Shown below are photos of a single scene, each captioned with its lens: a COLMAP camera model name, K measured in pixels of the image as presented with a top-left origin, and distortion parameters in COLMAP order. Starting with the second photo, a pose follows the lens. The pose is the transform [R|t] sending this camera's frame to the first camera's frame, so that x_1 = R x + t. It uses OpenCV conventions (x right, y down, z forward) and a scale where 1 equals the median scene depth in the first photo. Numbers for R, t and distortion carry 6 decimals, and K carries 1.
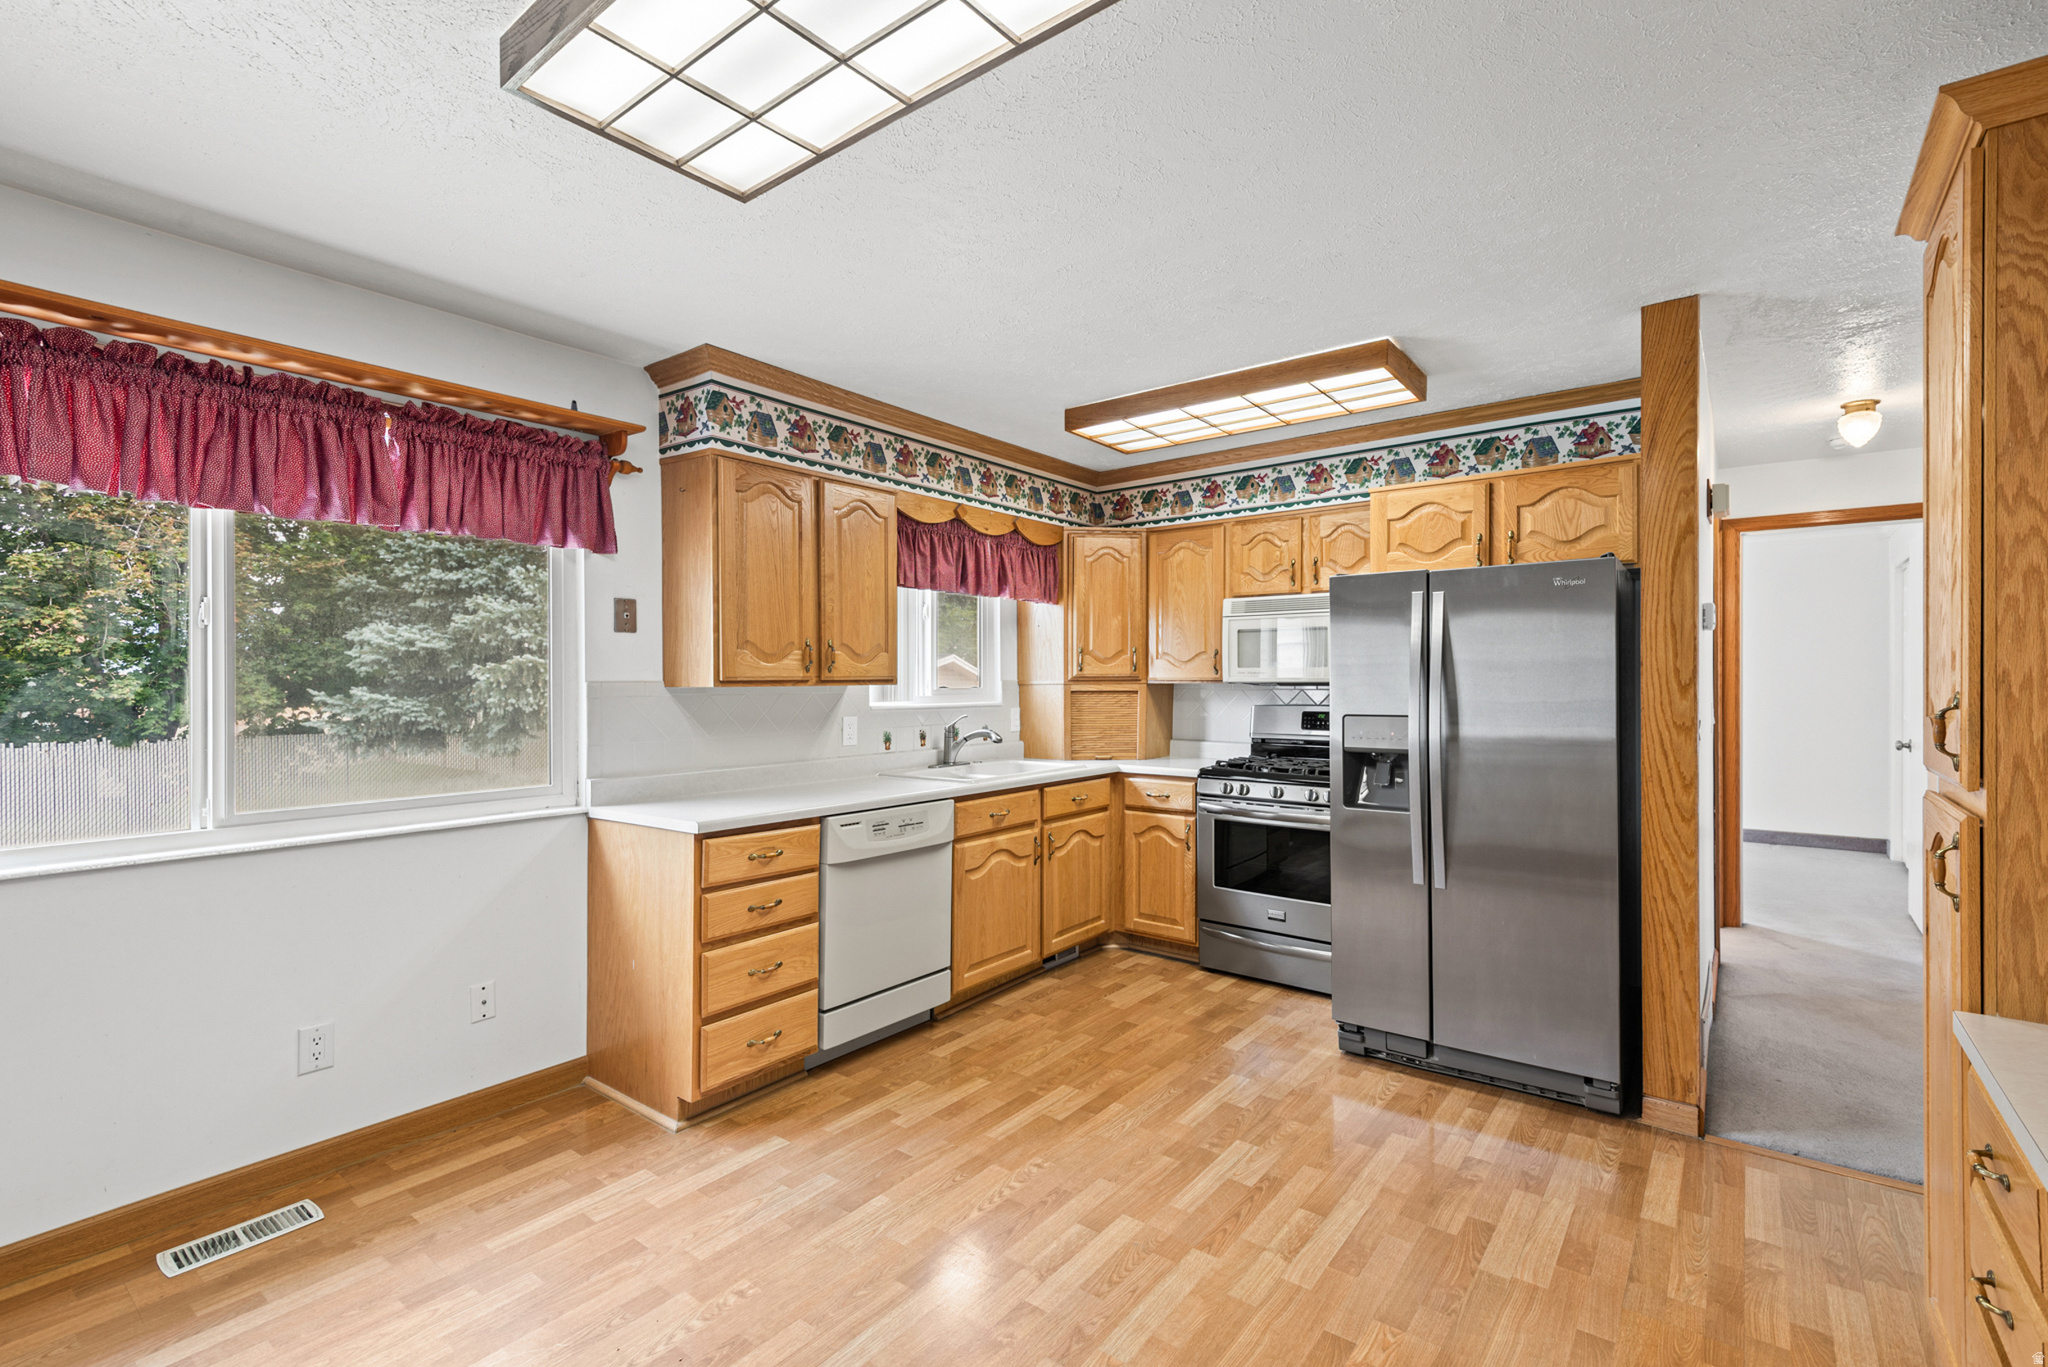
lens RADIAL K [[932.2, 0, 1031.5], [0, 932.2, 682.1], [0, 0, 1]] dist [0.029353, -0.002662]
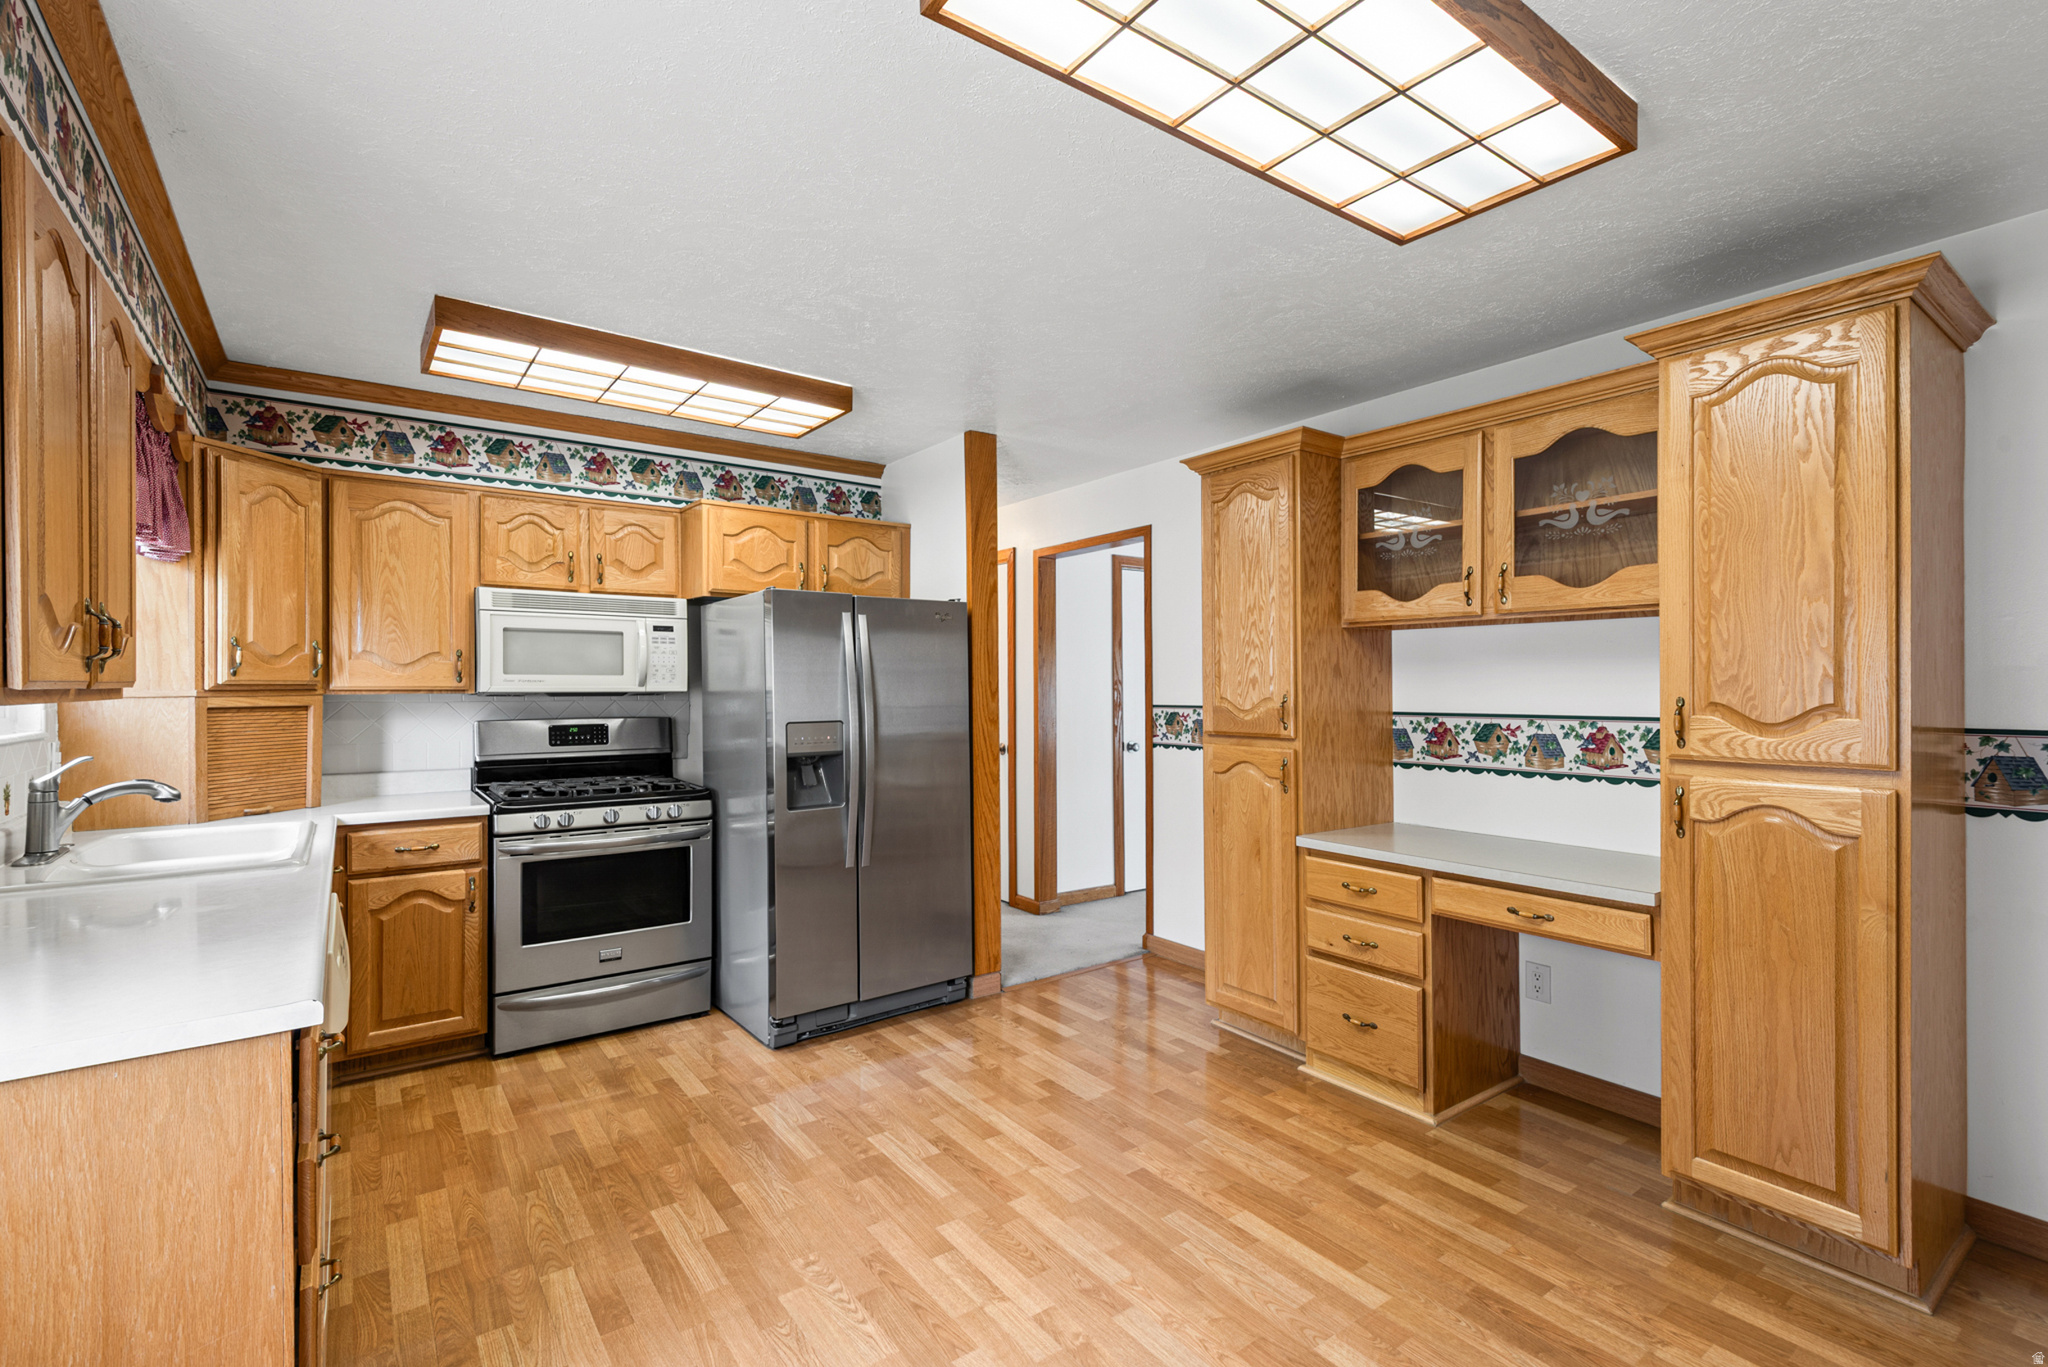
lens RADIAL K [[932.2, 0, 1036.2], [0, 932.2, 684.2], [0, 0, 1]] dist [0.029353, -0.002662]
pose [[0.264198, 0.008126, 0.964434, -0.534643], [0.004349, 0.999944, -0.009617, 0.003675], [-0.964459, 0.006735, 0.264148, 0.407474]]
